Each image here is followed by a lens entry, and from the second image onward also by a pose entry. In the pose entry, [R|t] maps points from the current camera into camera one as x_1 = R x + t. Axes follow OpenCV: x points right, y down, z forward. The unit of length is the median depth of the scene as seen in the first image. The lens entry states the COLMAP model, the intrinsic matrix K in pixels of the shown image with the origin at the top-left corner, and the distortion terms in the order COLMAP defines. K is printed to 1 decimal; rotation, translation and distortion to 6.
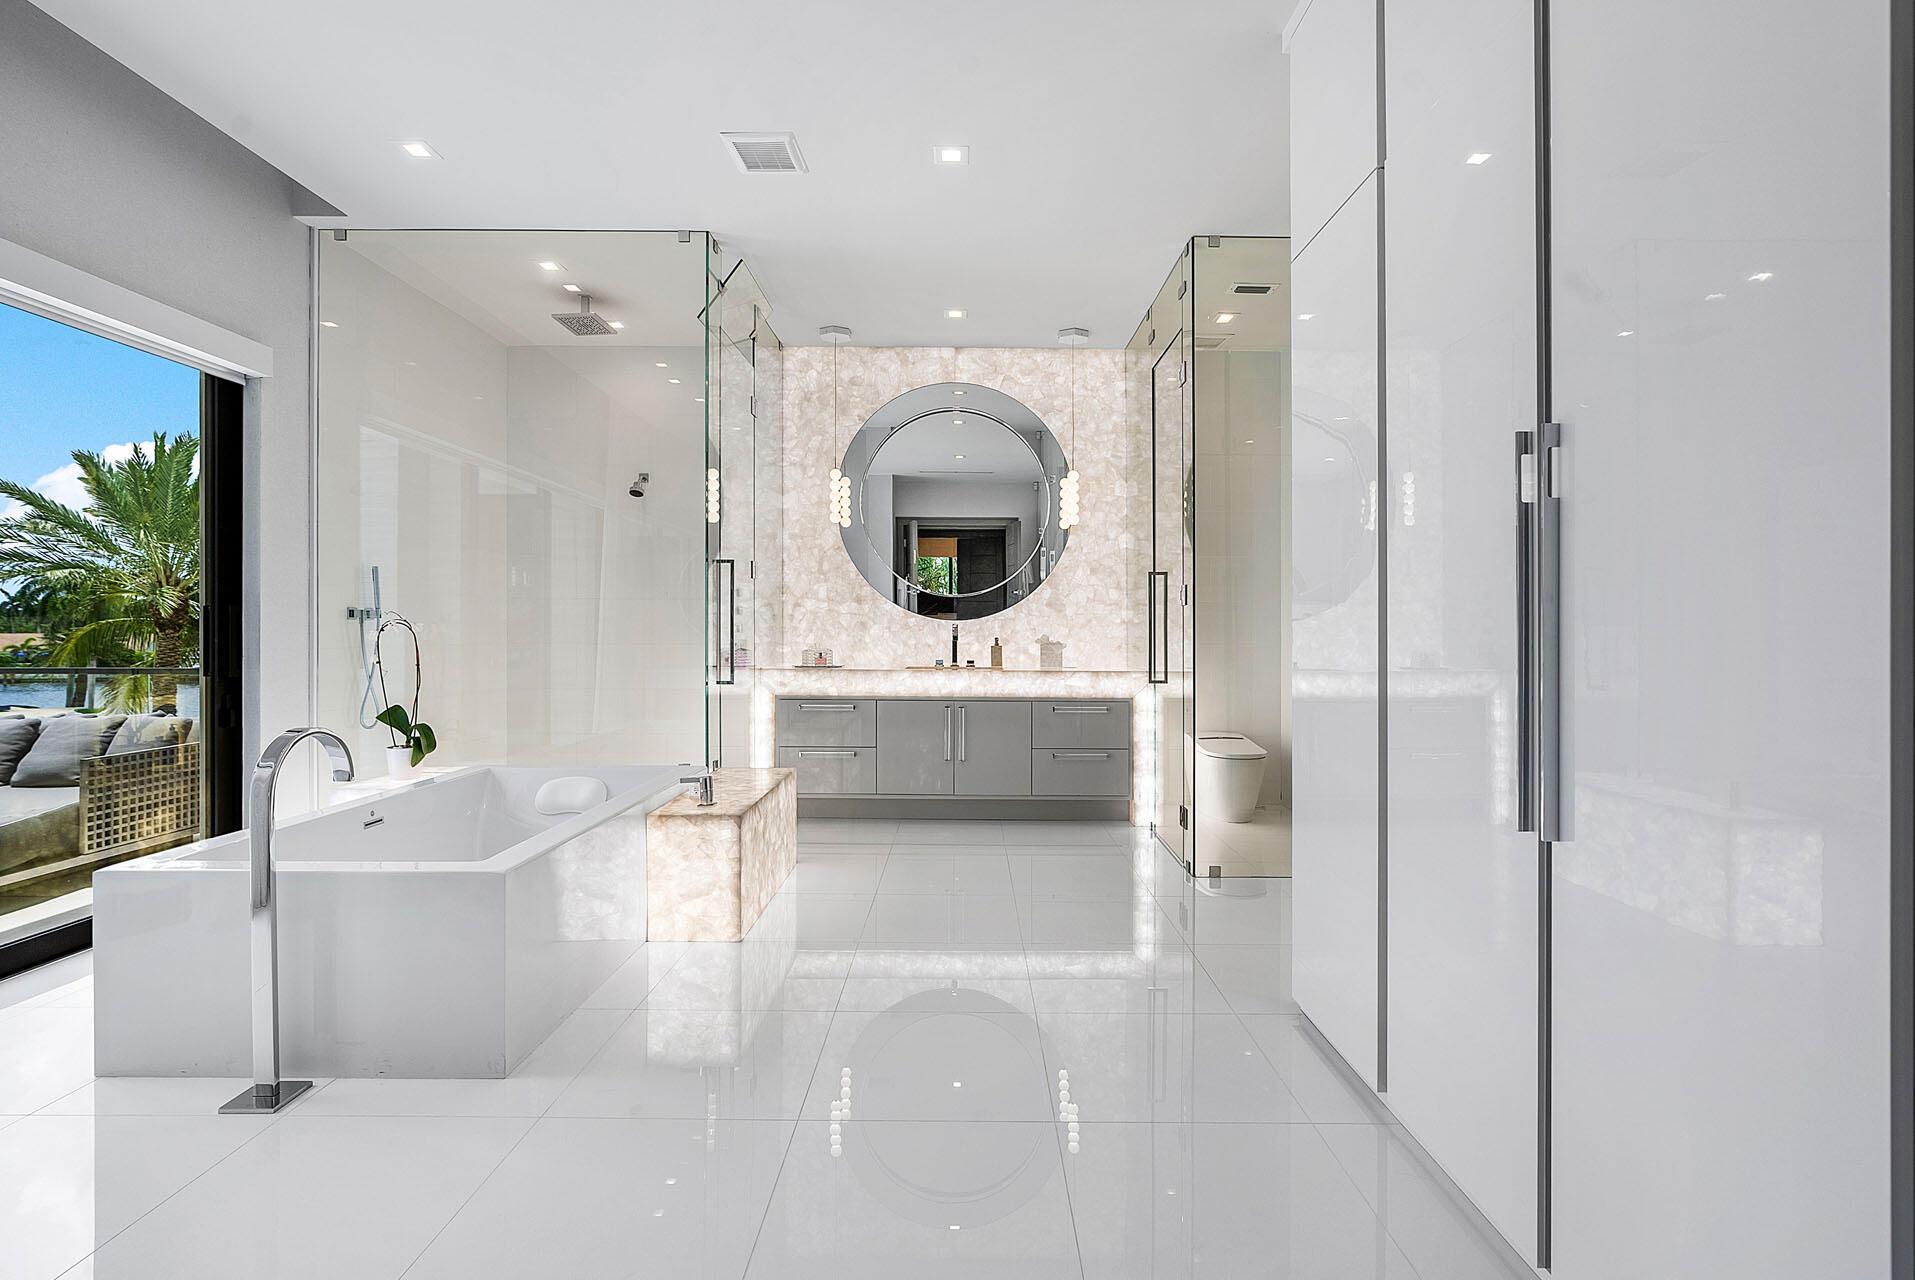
lens RADIAL K [[882.1, 0, 959.5], [0, 882.1, 629.0], [0, 0, 1]] dist [-0.009326, 0.002463]
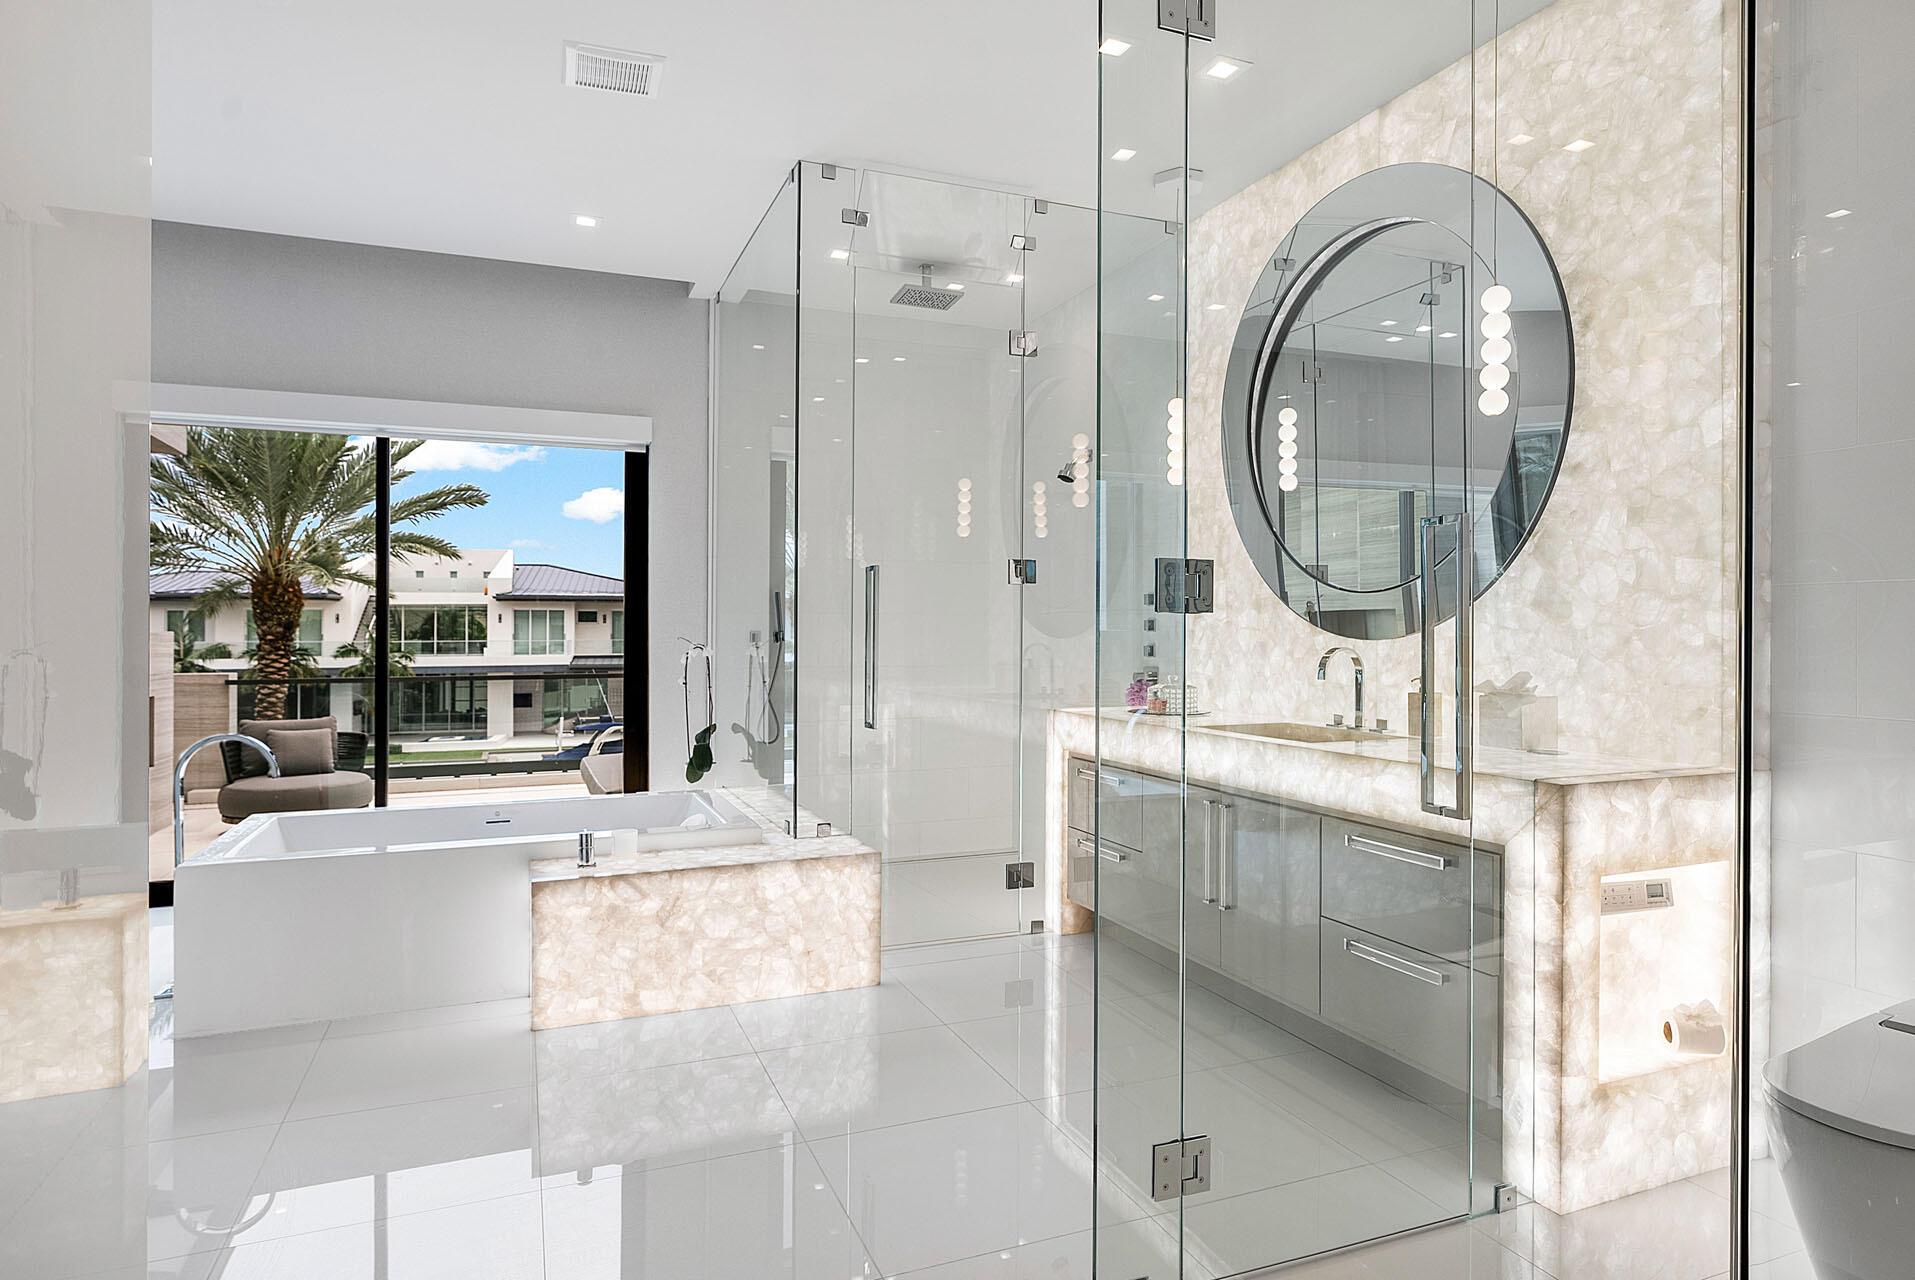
lens RADIAL K [[1077.8, 0, 971.4], [0, 1077.8, 625.3], [0, 0, 1]] dist [-0.002104, -0.000381]
pose [[0.387321, -0.011440, -0.921874, 0.479964], [0.005140, 0.999934, -0.010249, -0.012958], [0.921931, -0.000769, 0.387354, 0.540479]]
